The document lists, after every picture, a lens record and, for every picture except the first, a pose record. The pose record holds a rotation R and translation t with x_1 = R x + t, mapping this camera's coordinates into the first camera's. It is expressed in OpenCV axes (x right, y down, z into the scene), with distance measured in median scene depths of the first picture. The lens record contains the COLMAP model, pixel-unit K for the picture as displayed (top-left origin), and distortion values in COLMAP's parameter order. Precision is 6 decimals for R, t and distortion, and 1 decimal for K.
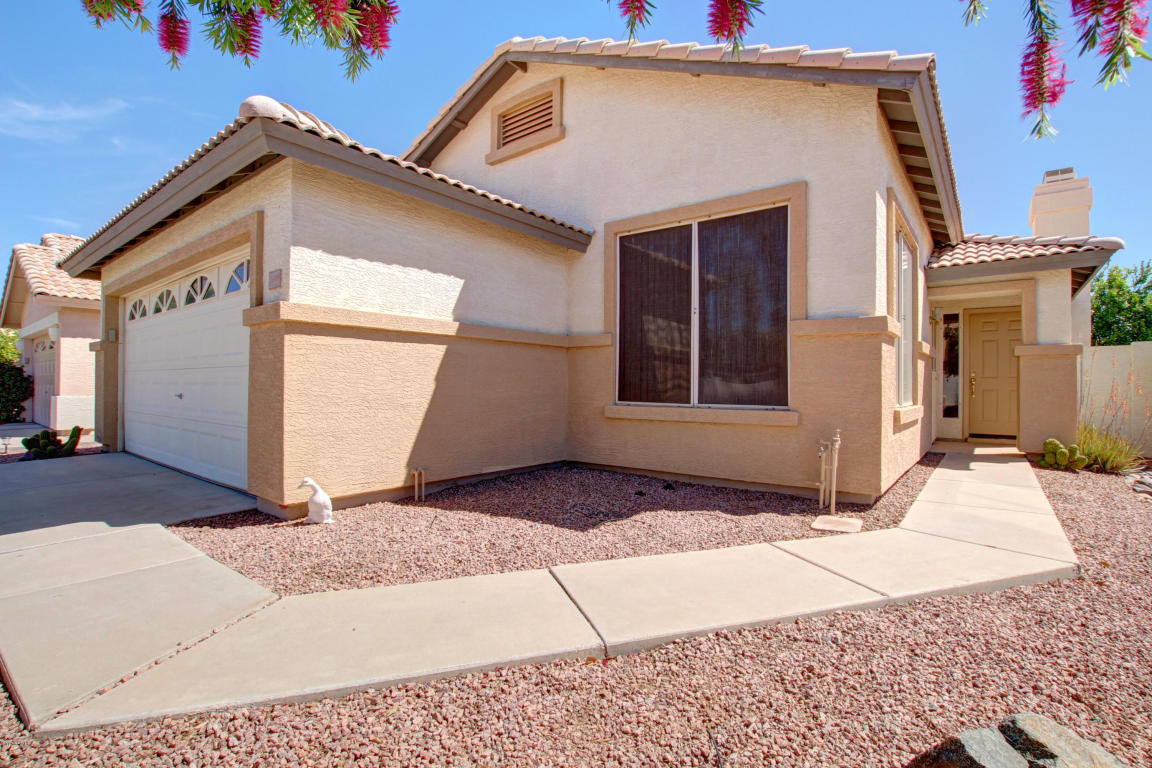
lens RADIAL K [[535.8, 0, 583.3], [0, 535.8, 383.0], [0, 0, 1]] dist [-0.025217, -0.000416]
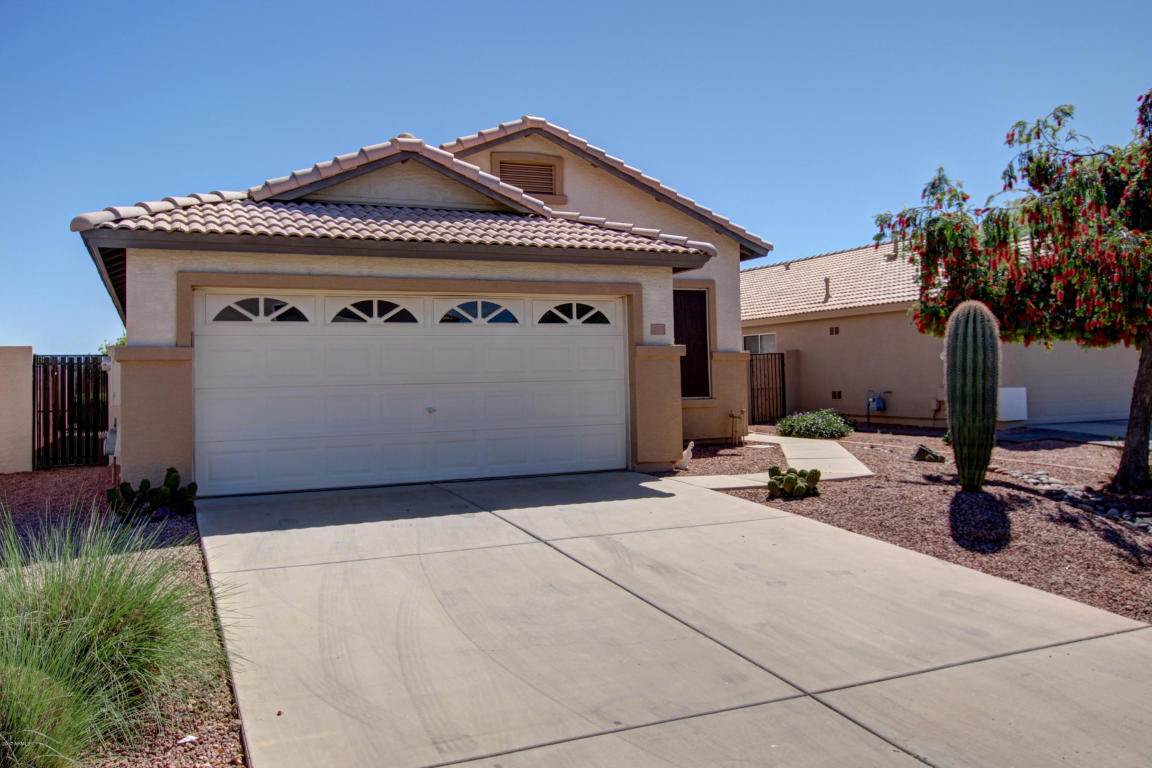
lens RADIAL K [[917.9, 0, 570.9], [0, 917.9, 336.7], [0, 0, 1]] dist [-0.007543, 0.076057]
pose [[0.468101, 0.024636, 0.883332, -2.503339], [0.019580, 0.999077, -0.038240, -0.050735], [-0.883458, 0.035195, 0.467186, -0.084316]]
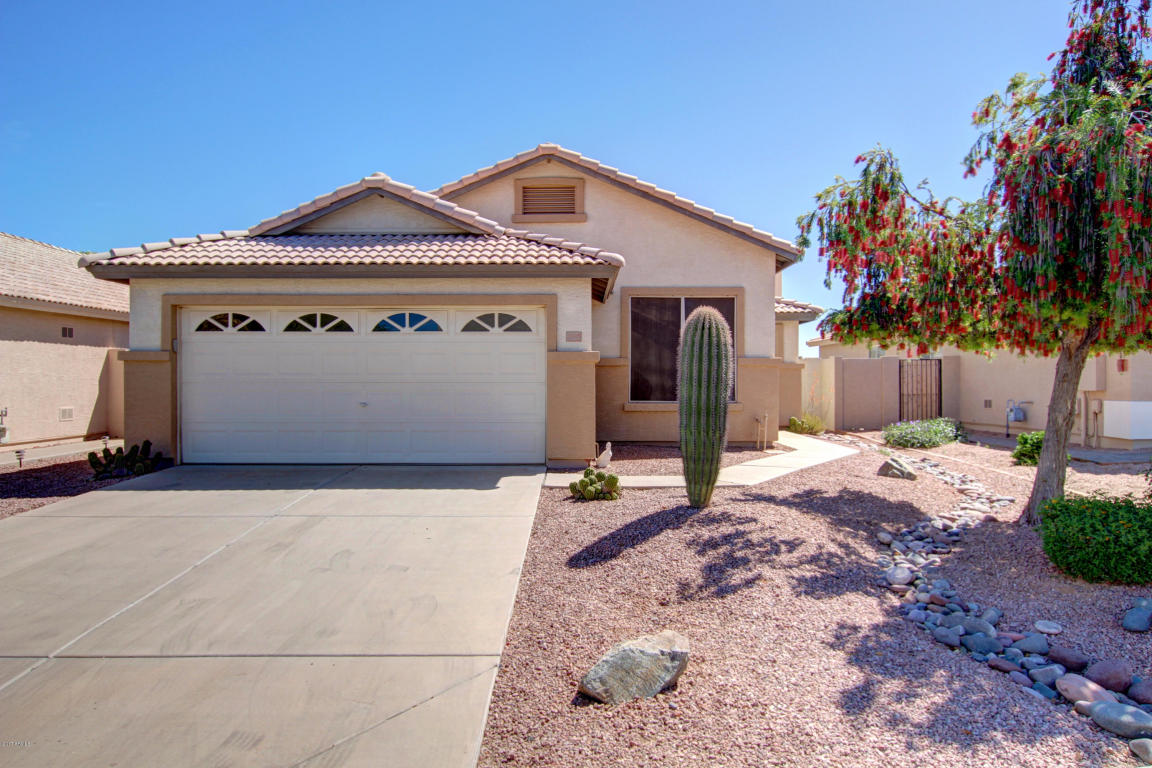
lens RADIAL K [[800.2, 0, 576.0], [0, 800.2, 384.0], [0, 0, 1]] dist [0.001471, -0.000571]
pose [[0.792334, -0.008814, 0.610024, -1.711005], [0.001784, 0.999925, 0.012130, -0.050917], [-0.610085, -0.008523, 0.792290, -0.887309]]
